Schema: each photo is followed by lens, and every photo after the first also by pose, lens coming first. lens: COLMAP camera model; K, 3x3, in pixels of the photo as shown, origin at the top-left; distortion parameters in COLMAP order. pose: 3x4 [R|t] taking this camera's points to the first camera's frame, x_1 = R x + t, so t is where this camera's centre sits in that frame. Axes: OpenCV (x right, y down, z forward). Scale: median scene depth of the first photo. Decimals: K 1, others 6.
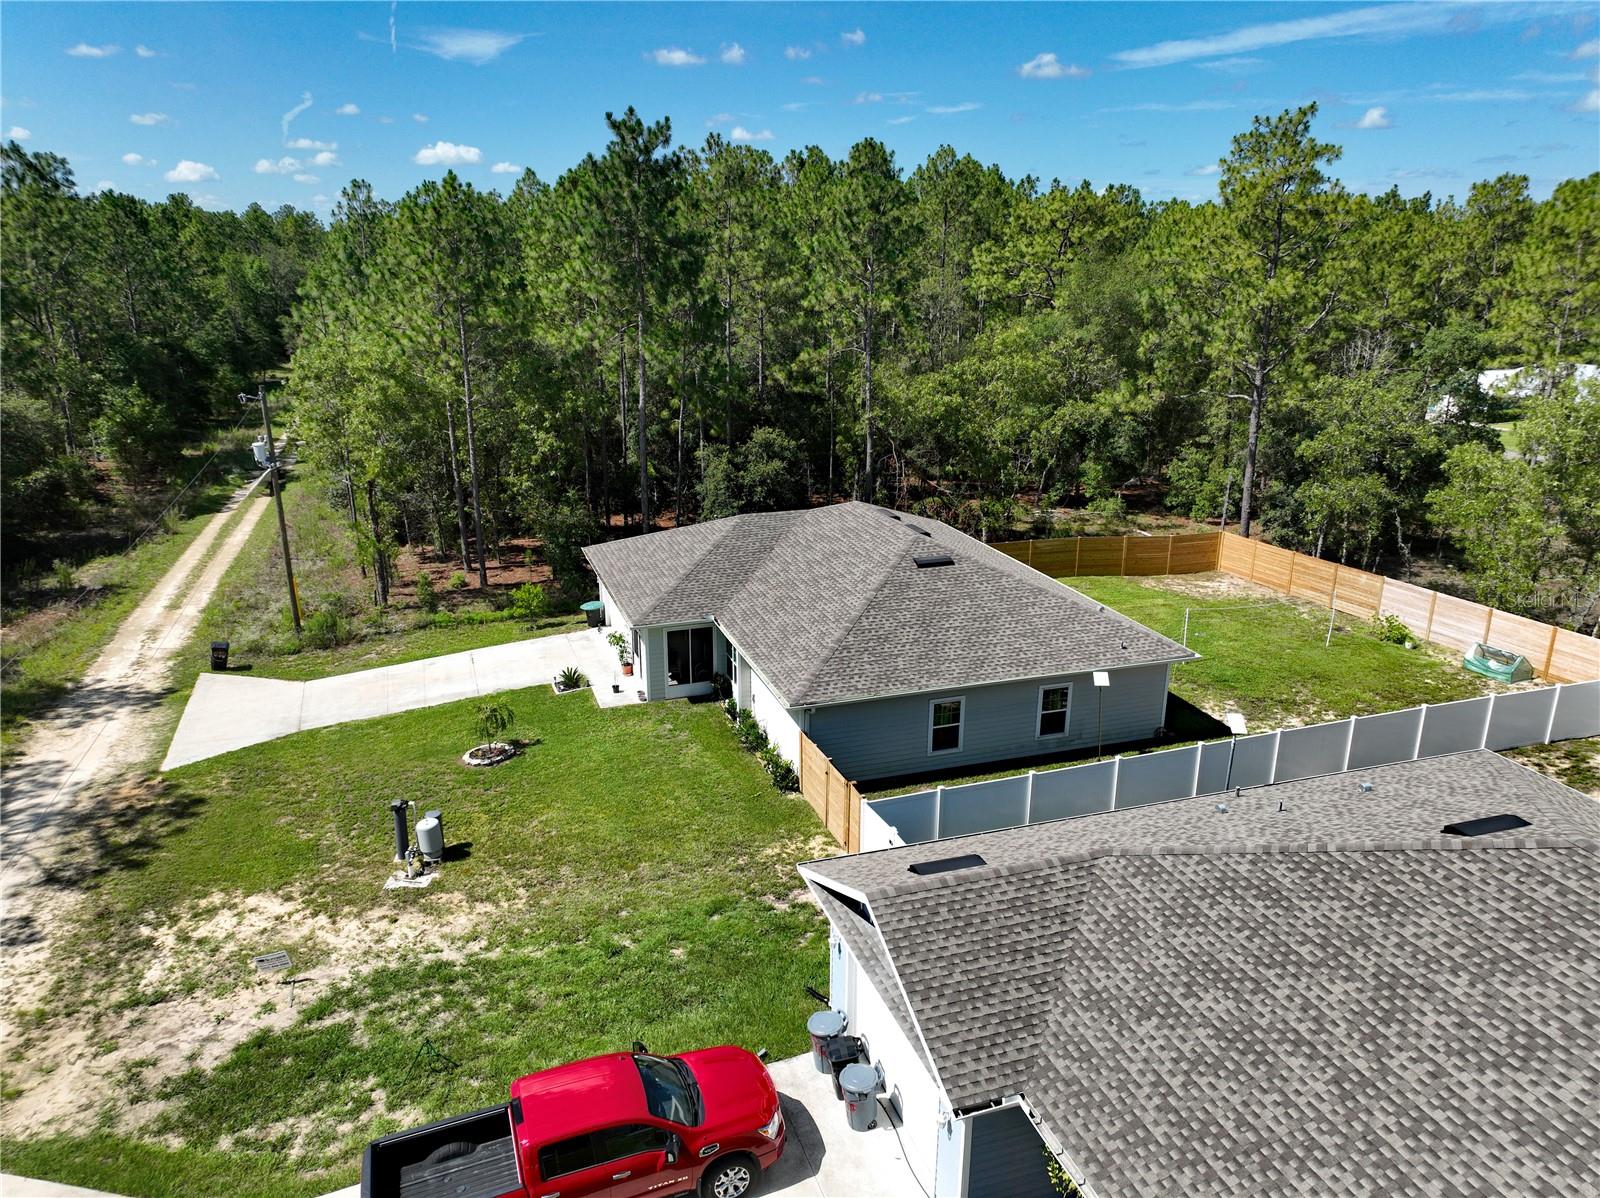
lens RADIAL K [[1129.9, 0, 798.5], [0, 1129.9, 603.7], [0, 0, 1]] dist [-0.004418, 0.021602]
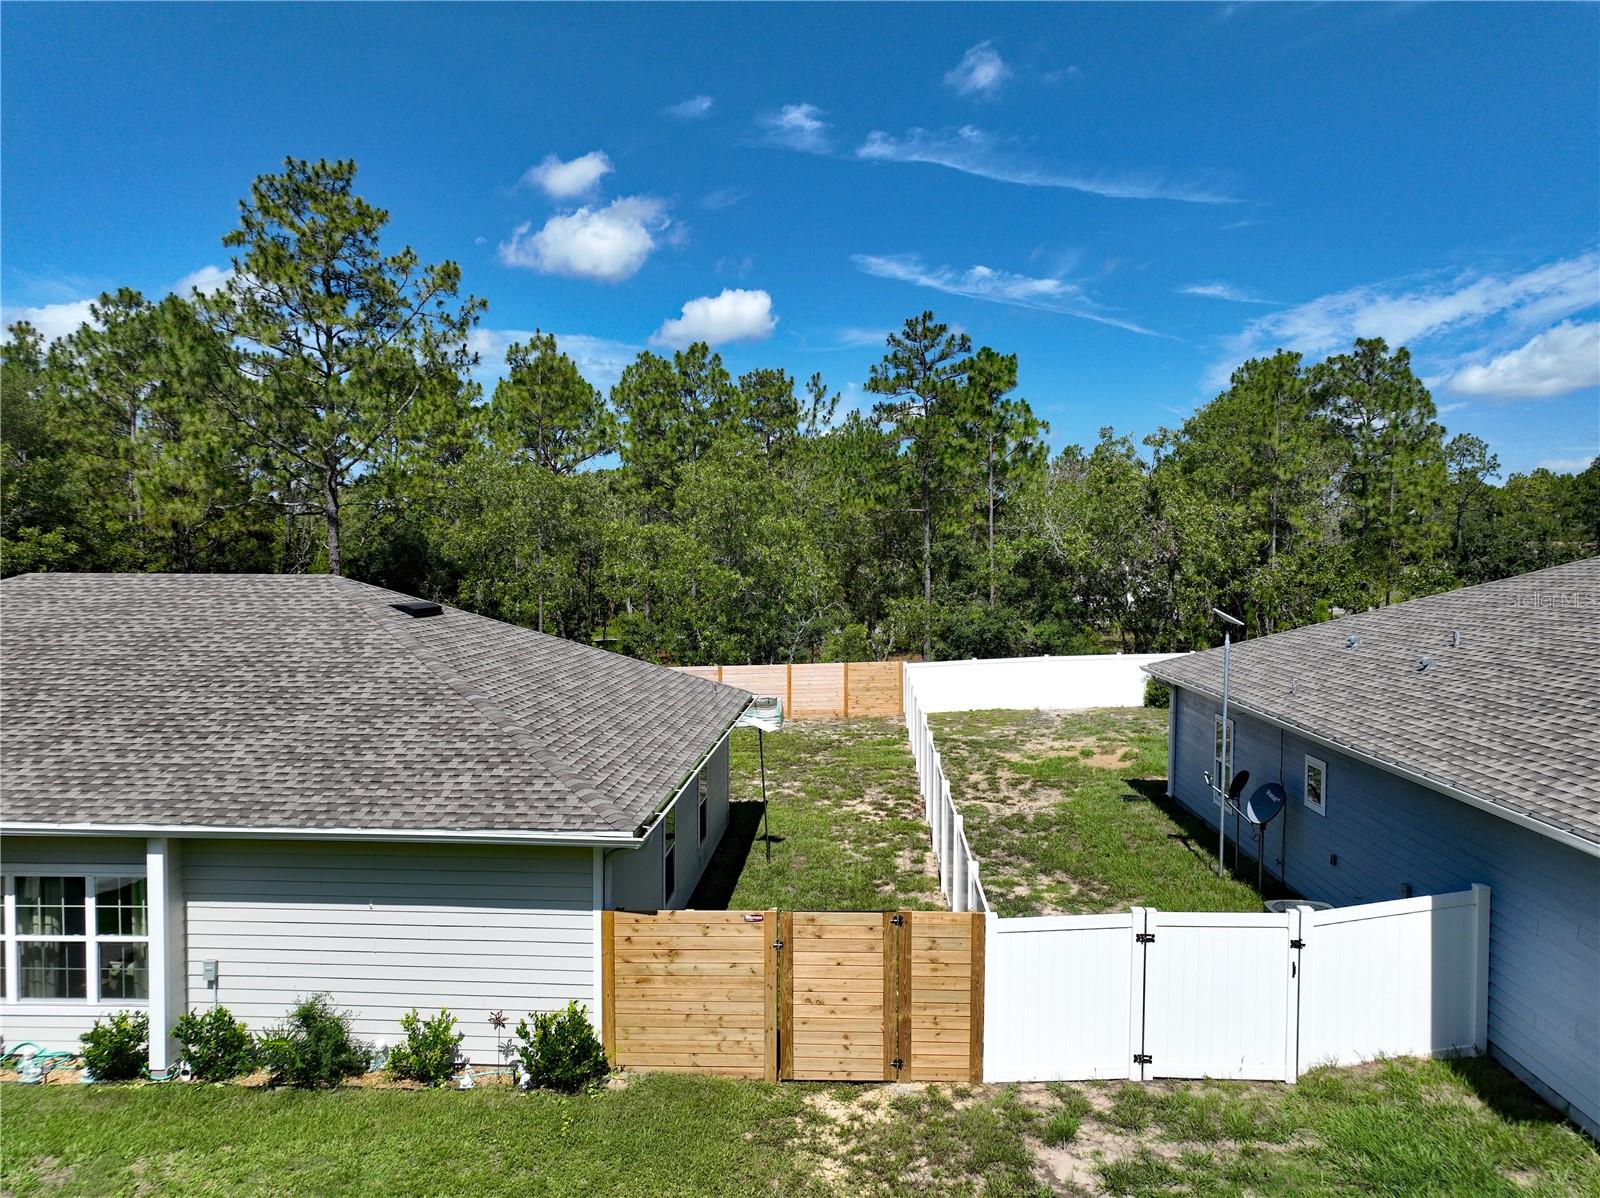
lens RADIAL K [[1129.9, 0, 800.5], [0, 1129.9, 598.2], [0, 0, 1]] dist [-0.004418, 0.021602]
pose [[0.372391, -0.034360, 0.927440, -0.284991], [0.278194, 0.957495, -0.076228, 0.044810], [-0.885400, 0.286394, 0.366121, 0.613476]]
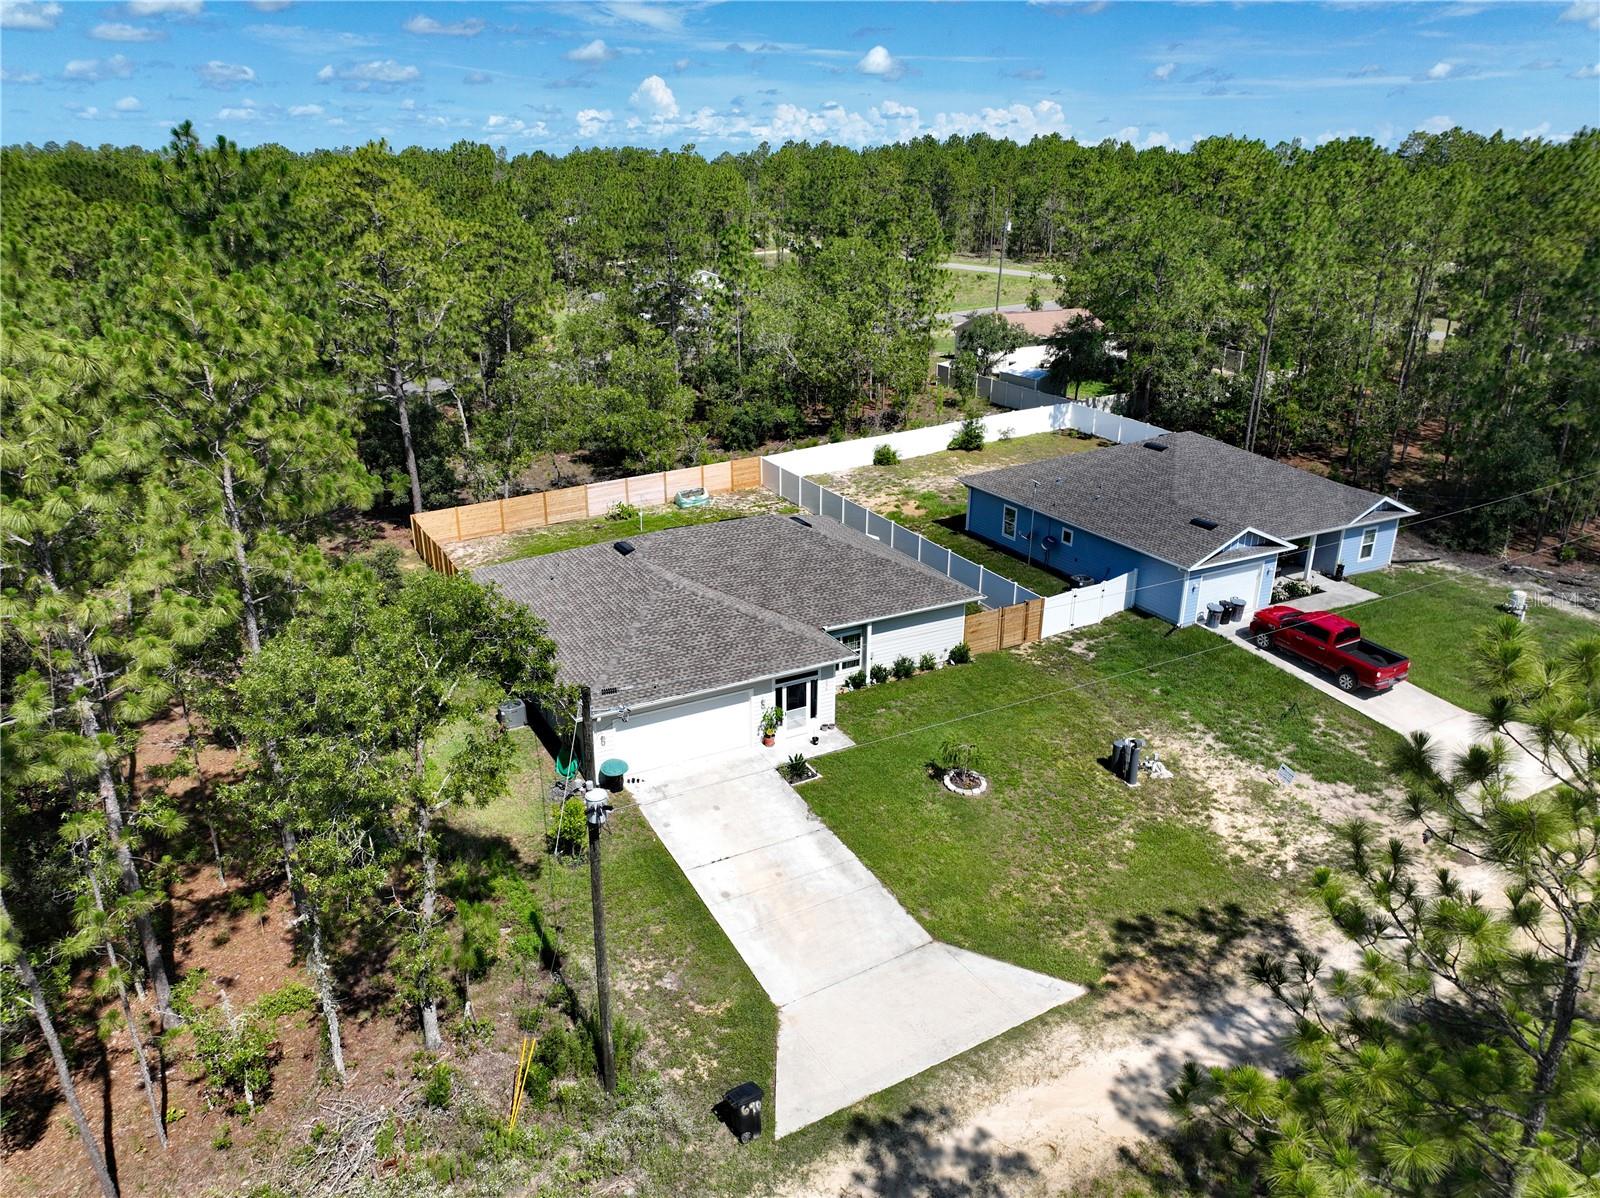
lens RADIAL K [[1129.9, 0, 797.8], [0, 1129.9, 606.2], [0, 0, 1]] dist [-0.004418, 0.021602]
pose [[-0.175382, -0.361415, 0.915762, -1.092472], [0.293185, 0.868802, 0.399031, -0.464313], [-0.939832, 0.338471, -0.046411, 1.040780]]
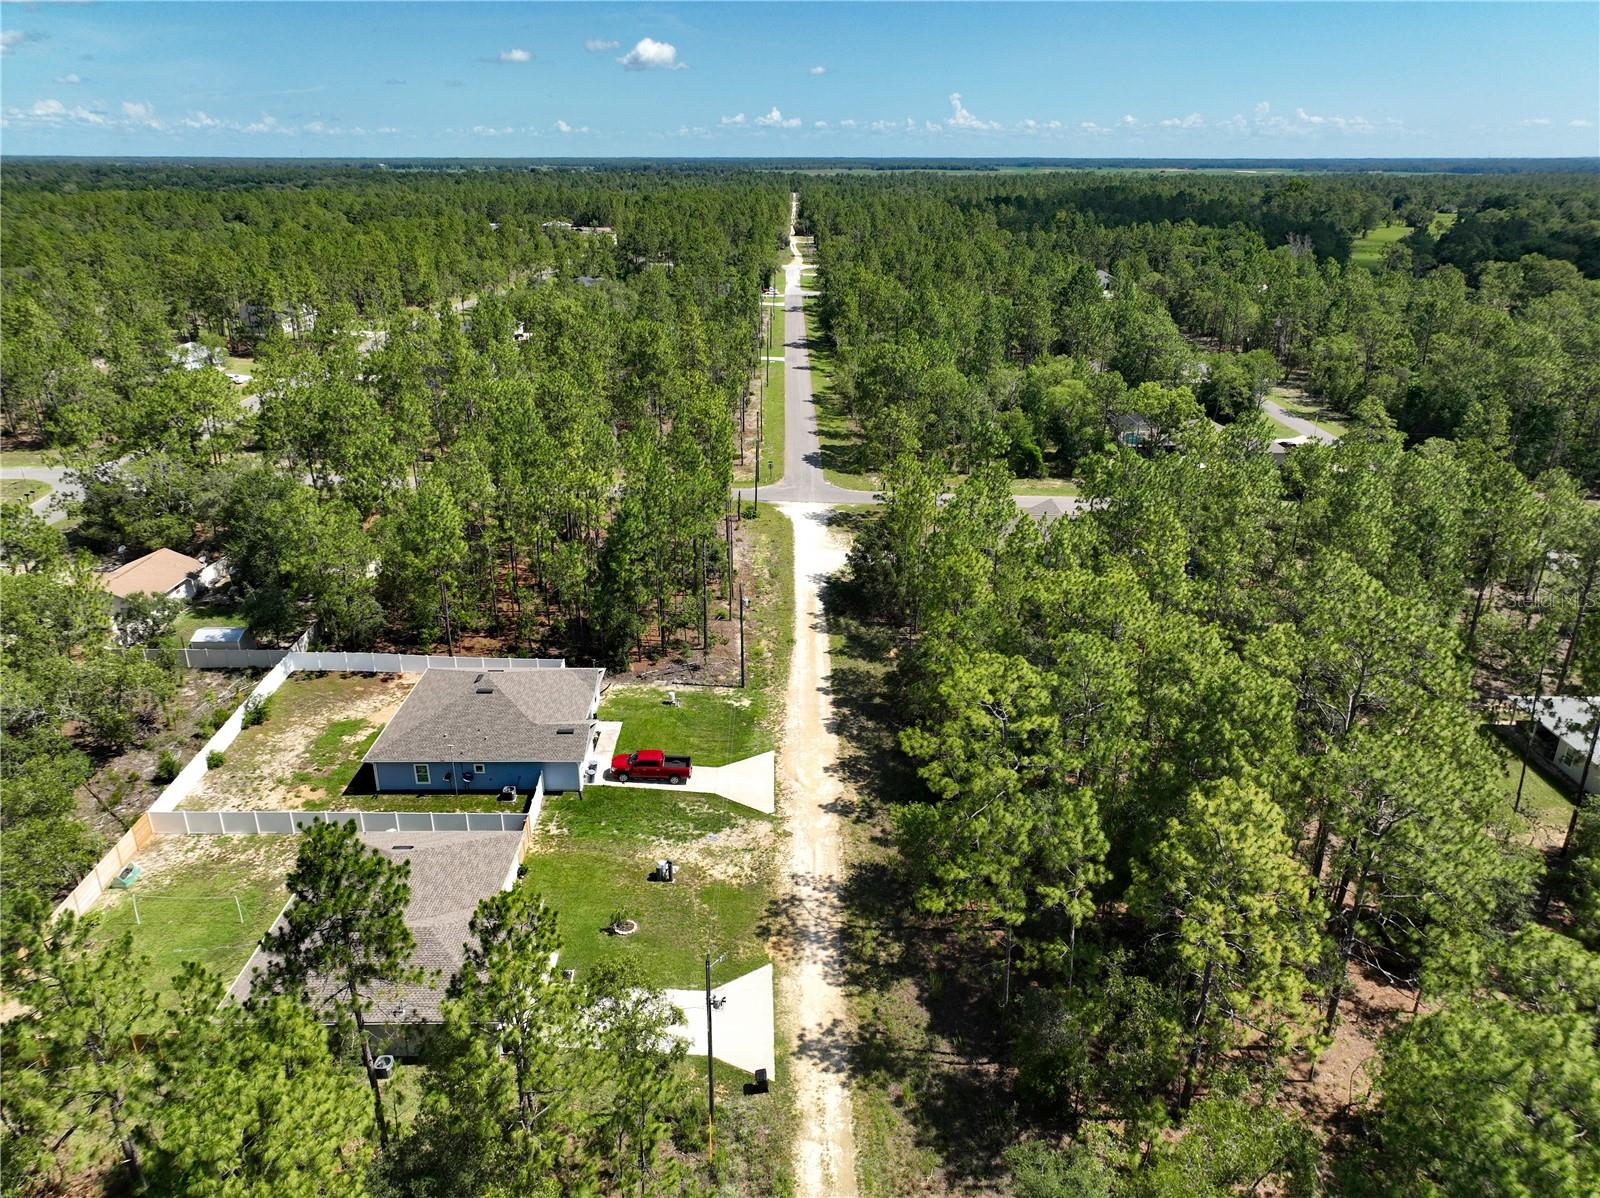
lens RADIAL K [[1129.9, 0, 792.0], [0, 1129.9, 591.3], [0, 0, 1]] dist [-0.004418, 0.021602]
pose [[-0.950249, -0.113046, 0.290253, -1.009069], [0.093089, 0.786172, 0.610956, -1.470124], [-0.297255, 0.607580, -0.736536, 1.886871]]
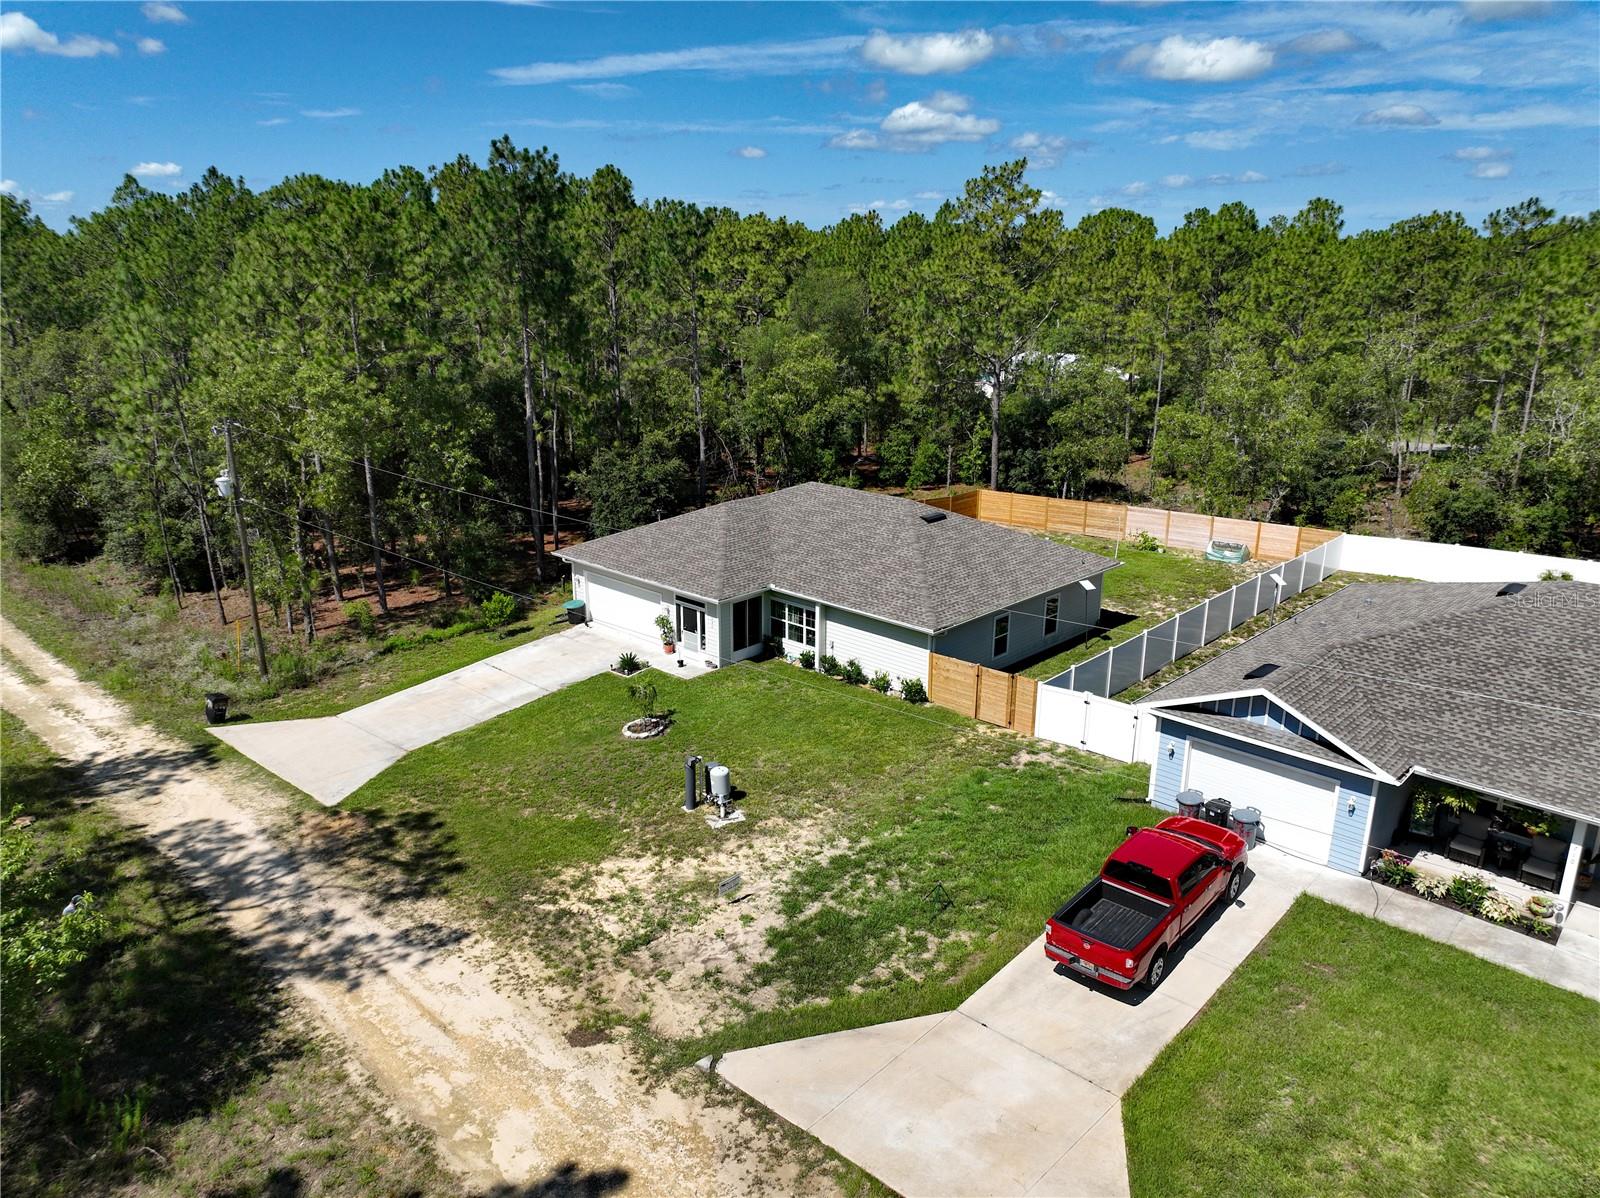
lens RADIAL K [[1129.9, 0, 792.3], [0, 1129.9, 609.0], [0, 0, 1]] dist [-0.004418, 0.021602]
pose [[0.886870, -0.137443, 0.441103, -0.560532], [0.139731, 0.989808, 0.027474, 0.006772], [-0.440383, 0.037270, 0.897036, -0.057930]]
